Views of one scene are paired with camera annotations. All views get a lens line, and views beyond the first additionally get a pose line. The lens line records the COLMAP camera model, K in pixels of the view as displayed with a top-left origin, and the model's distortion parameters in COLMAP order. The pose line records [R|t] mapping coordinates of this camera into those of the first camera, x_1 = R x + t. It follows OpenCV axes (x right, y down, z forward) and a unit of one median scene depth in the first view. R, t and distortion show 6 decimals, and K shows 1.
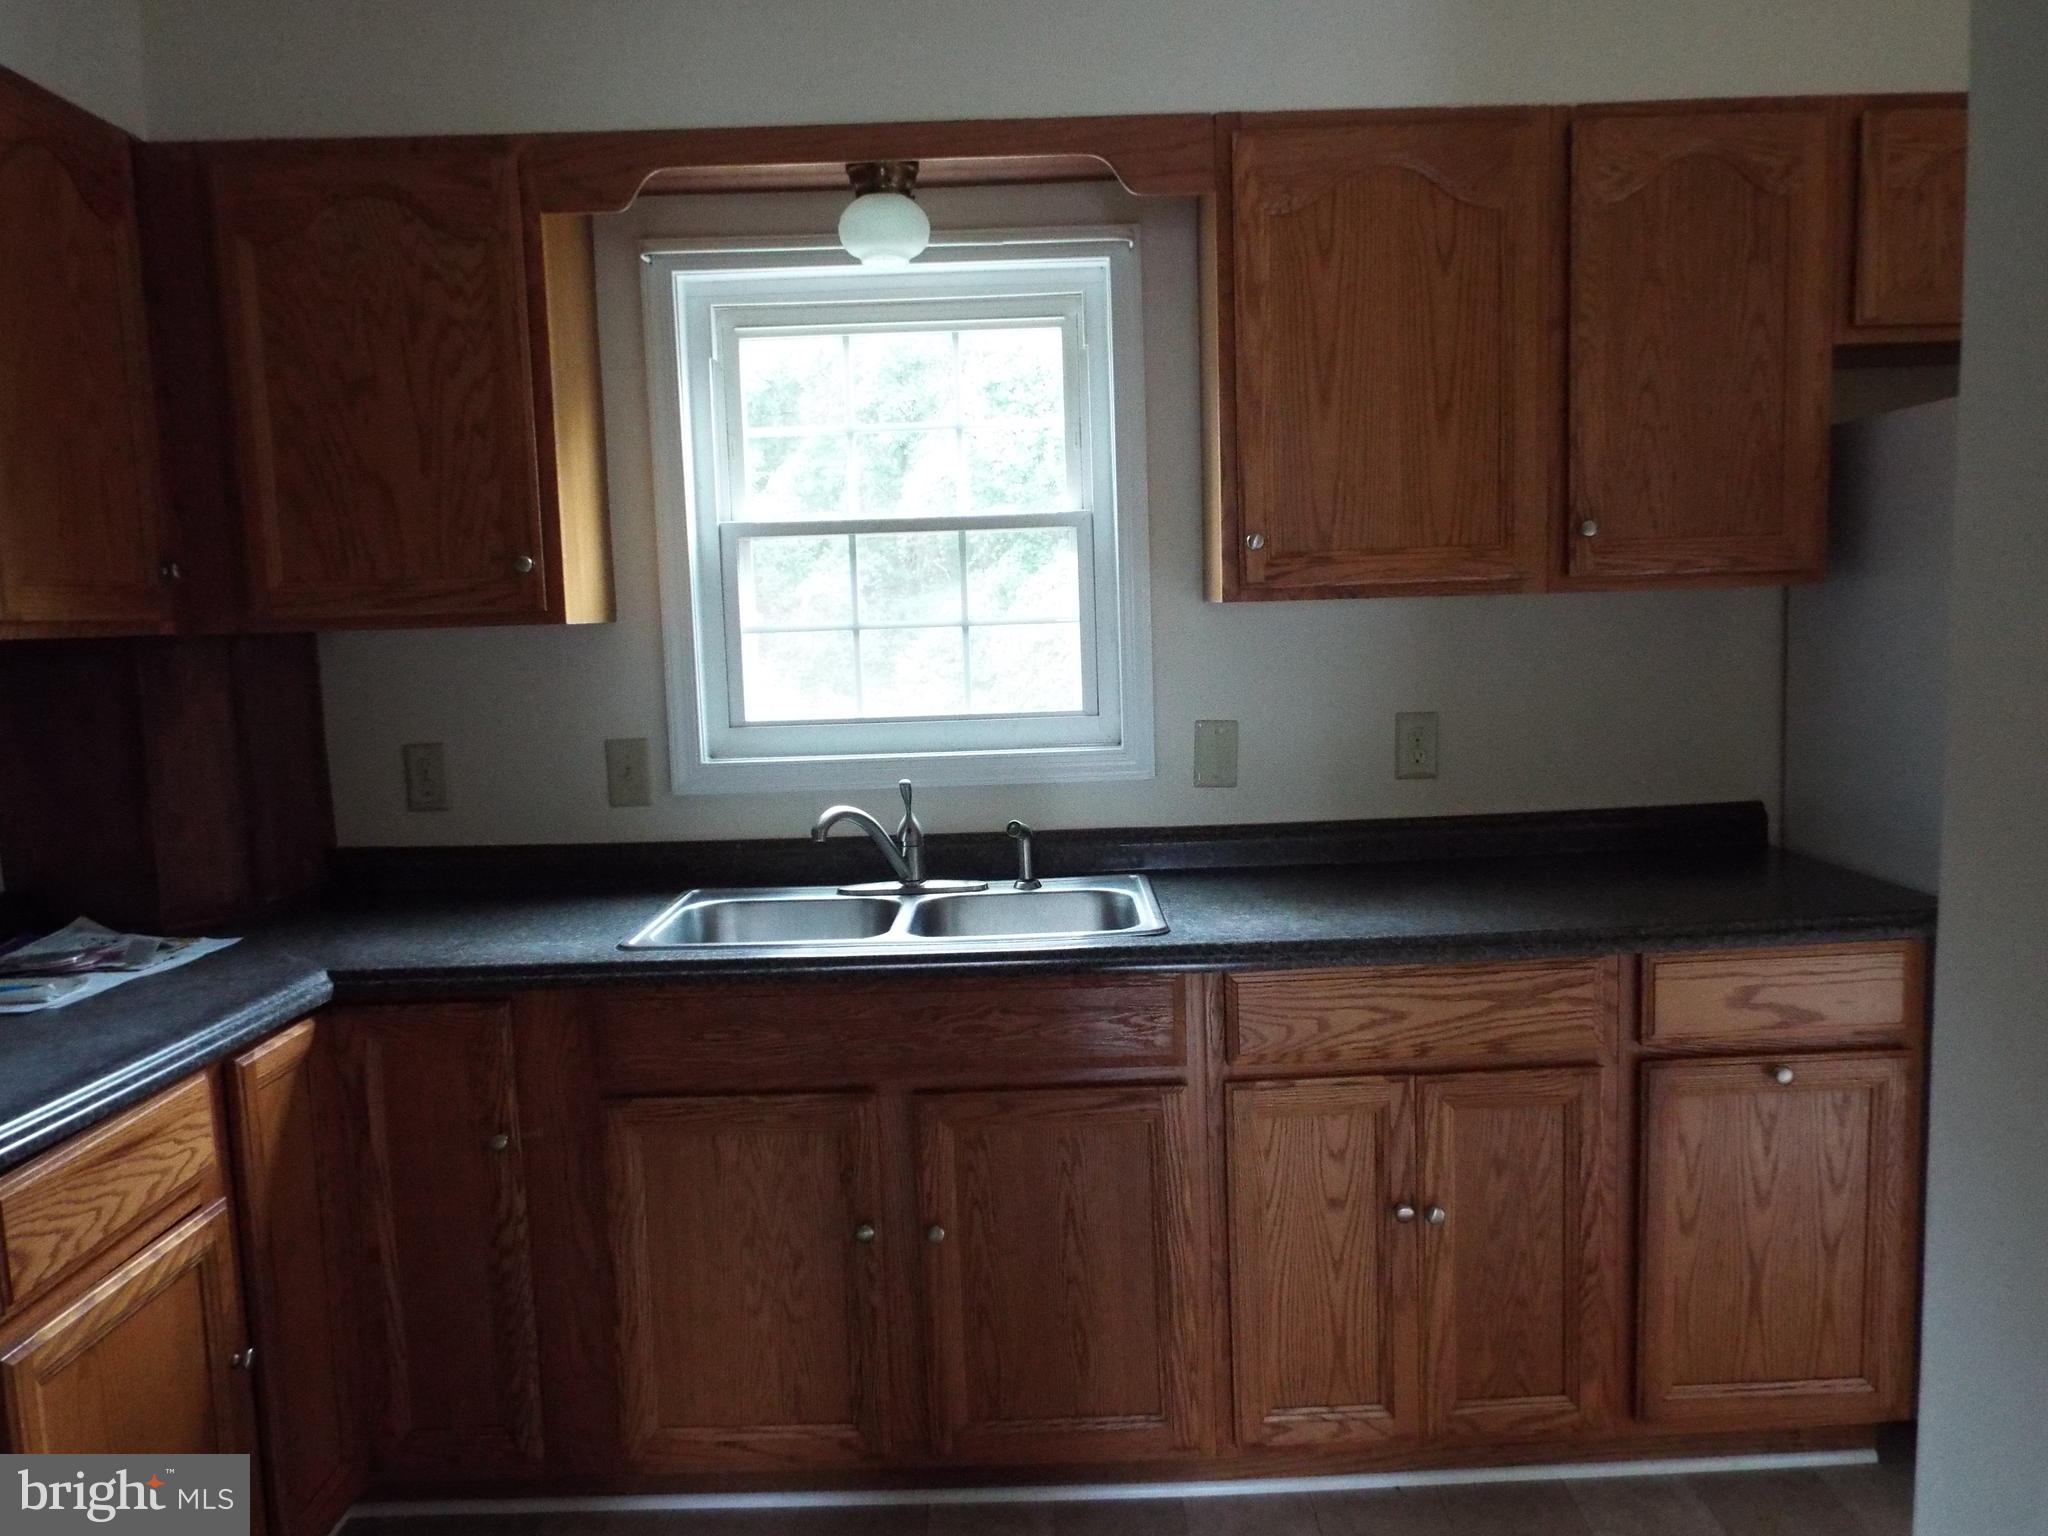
lens RADIAL K [[1485.4, 0, 1024.0], [0, 1485.4, 768.0], [0, 0, 1]] dist [-0.031540, 0.002588]
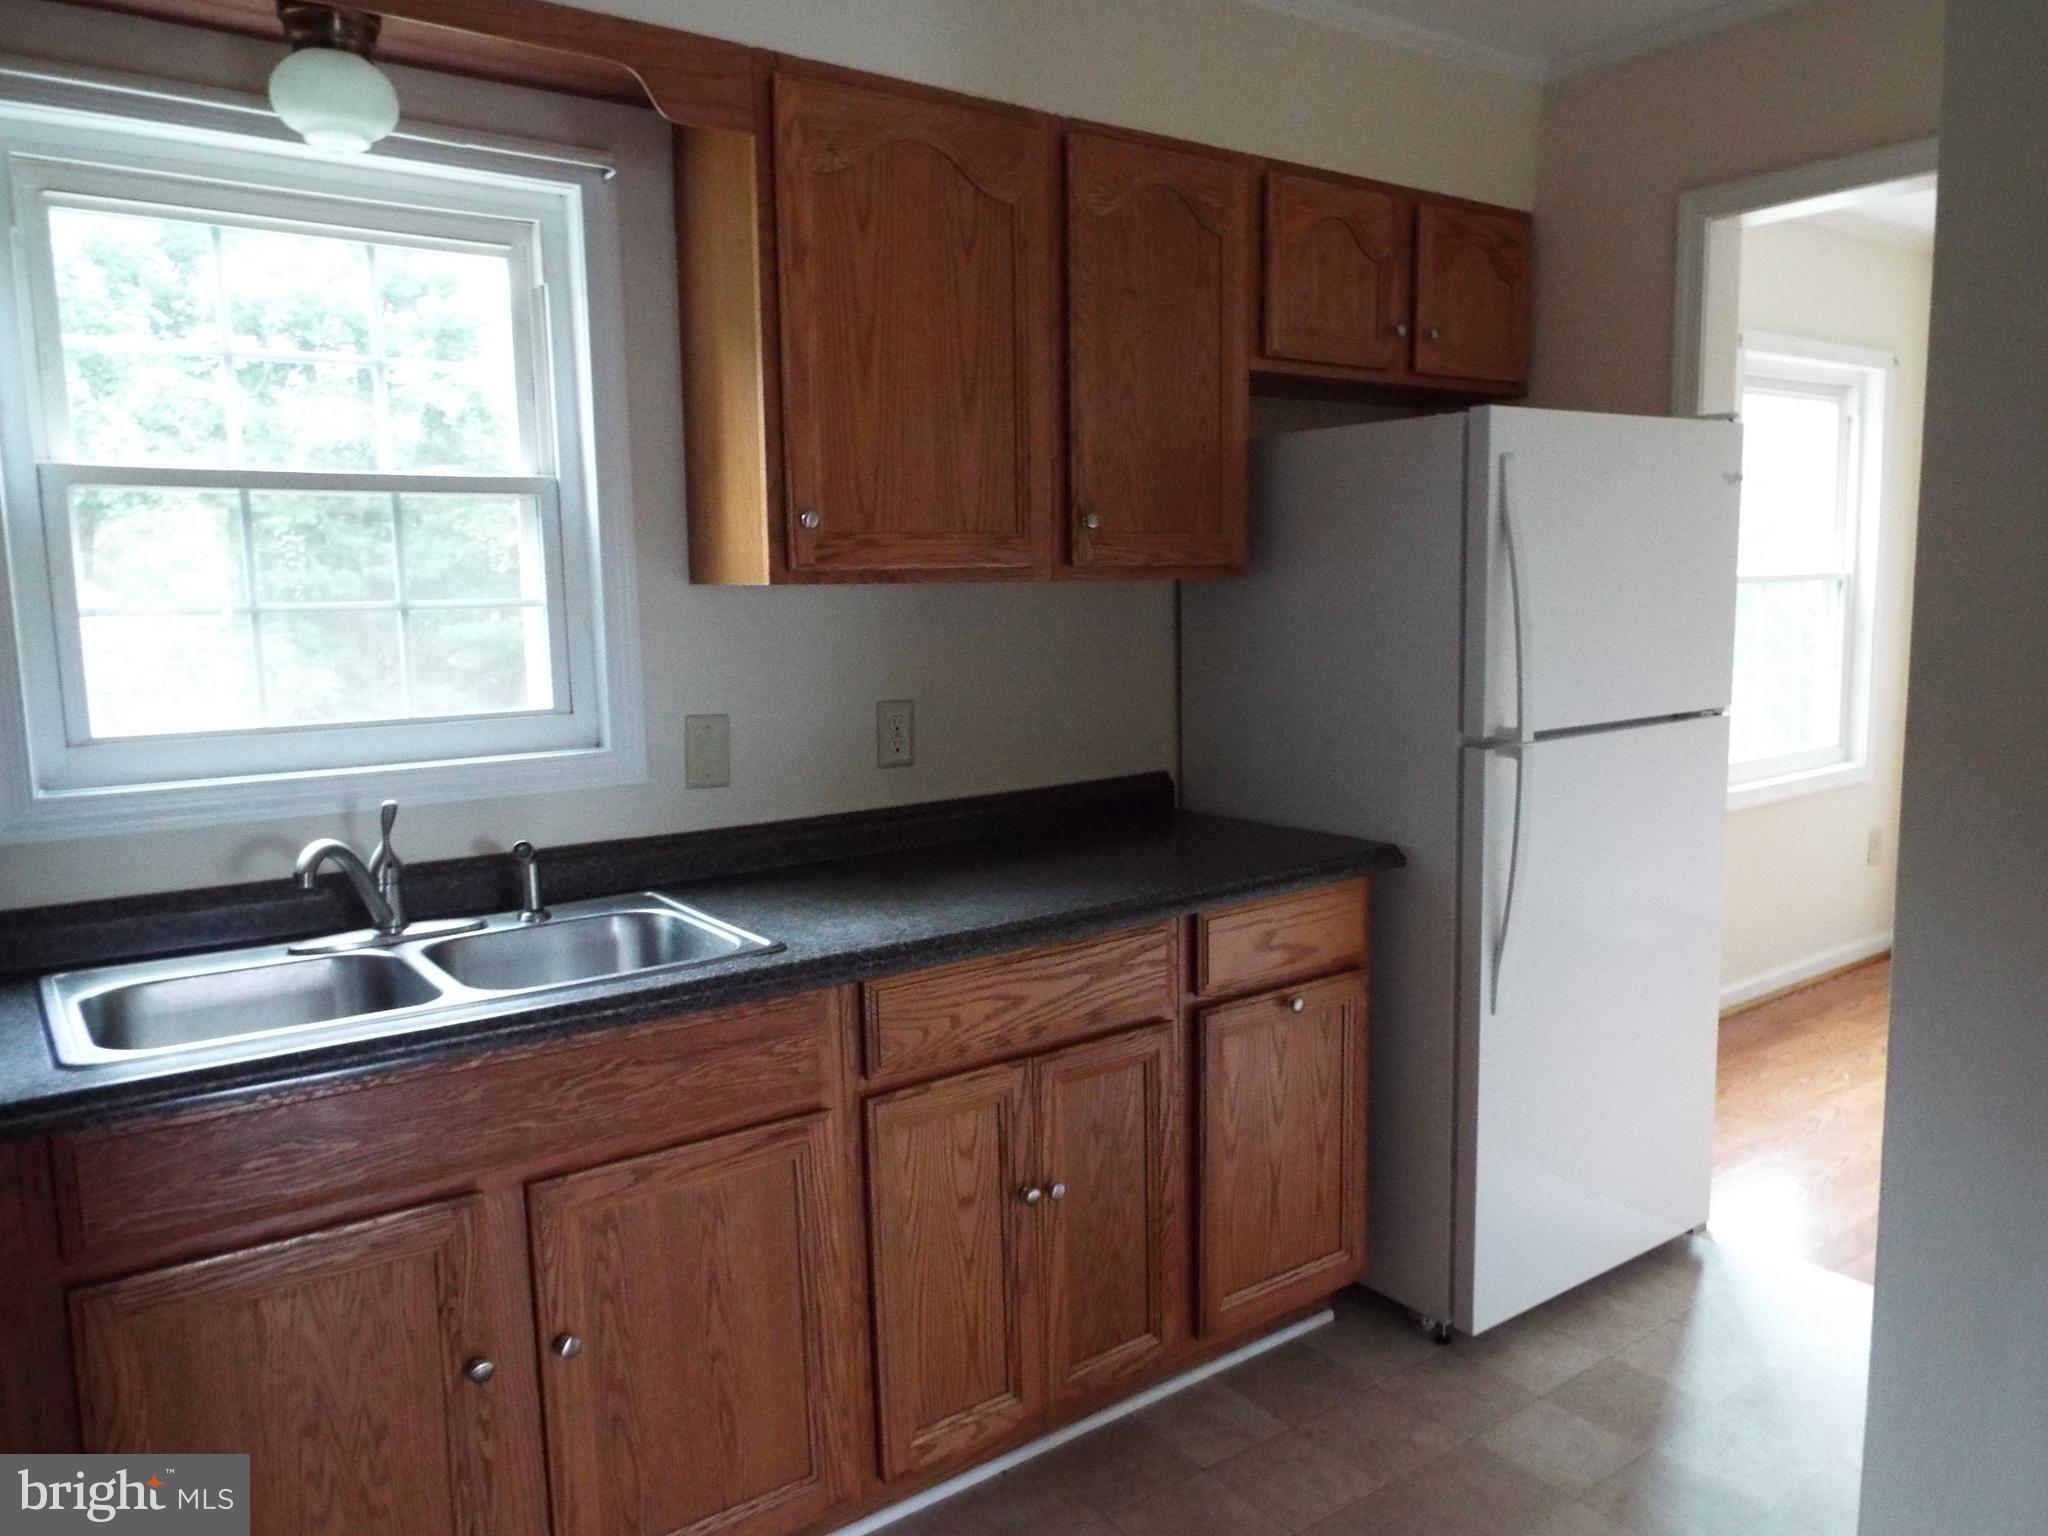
lens RADIAL K [[1465.9, 0, 1024.0], [0, 1465.9, 768.0], [0, 0, 1]] dist [-0.031459, 0.034350]
pose [[0.811378, -0.053981, 0.582025, -0.301367], [0.052369, 0.998436, 0.019596, -0.008317], [-0.582172, 0.014581, 0.812935, 0.187199]]
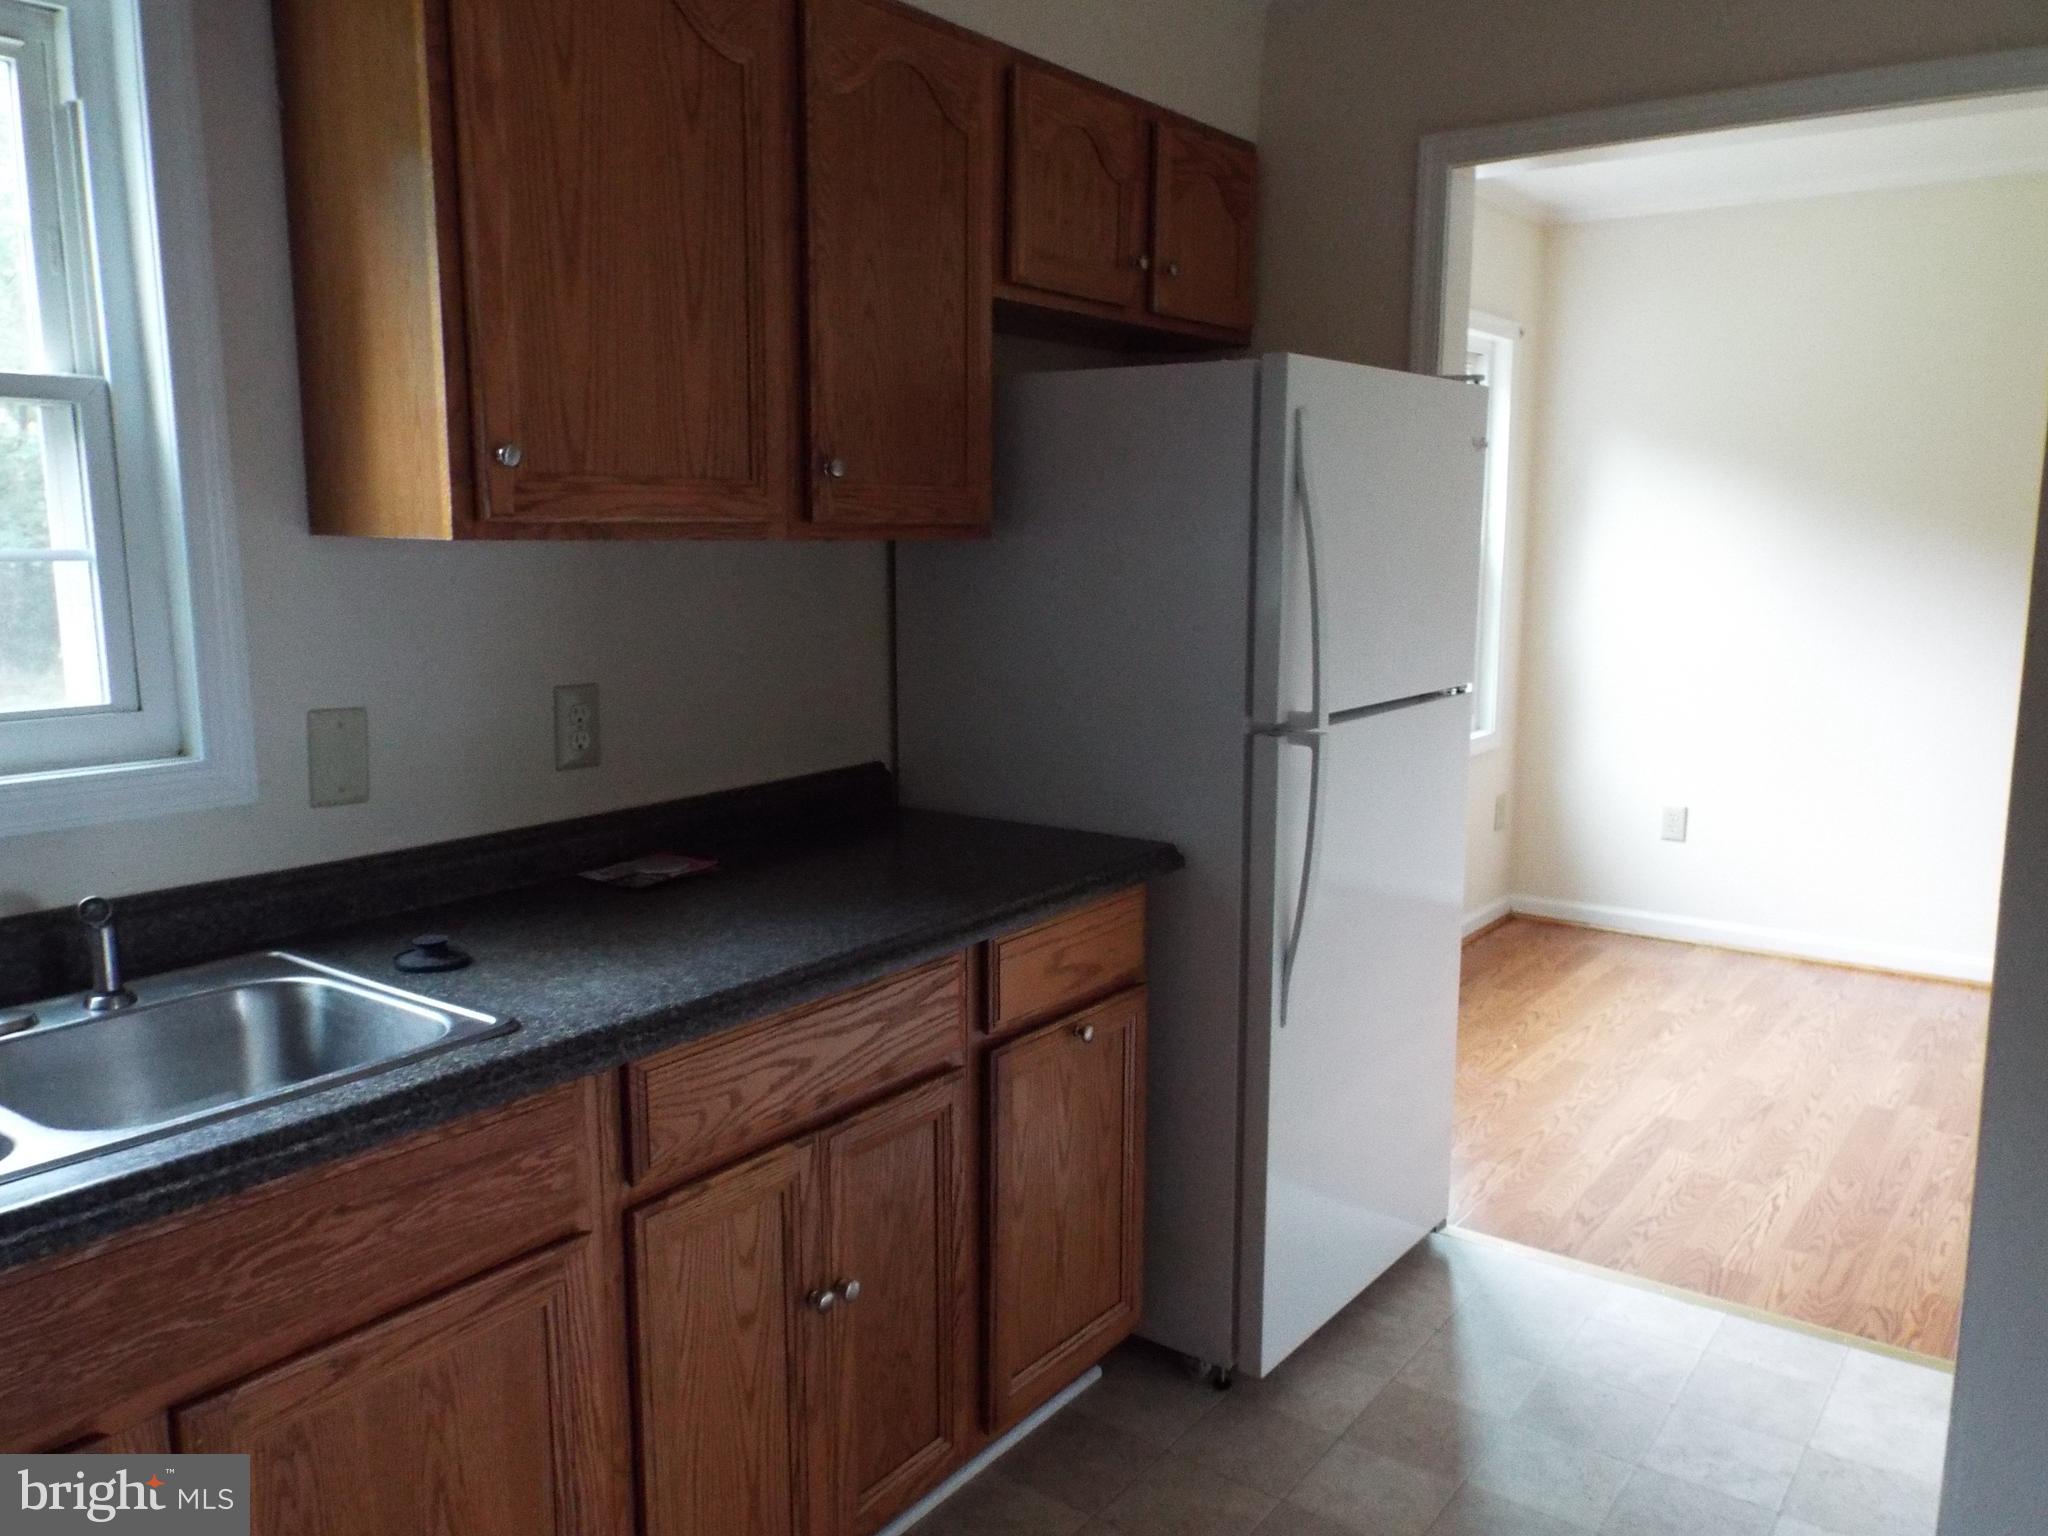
lens RADIAL K [[1559.1, 0, 1028.3], [0, 1559.1, 772.6], [0, 0, 1]] dist [-0.002097, 0.048244]
pose [[0.597189, -0.086746, 0.797396, -0.327864], [0.061019, 0.996167, 0.062671, -0.035408], [-0.799776, 0.011230, 0.600193, 0.380695]]
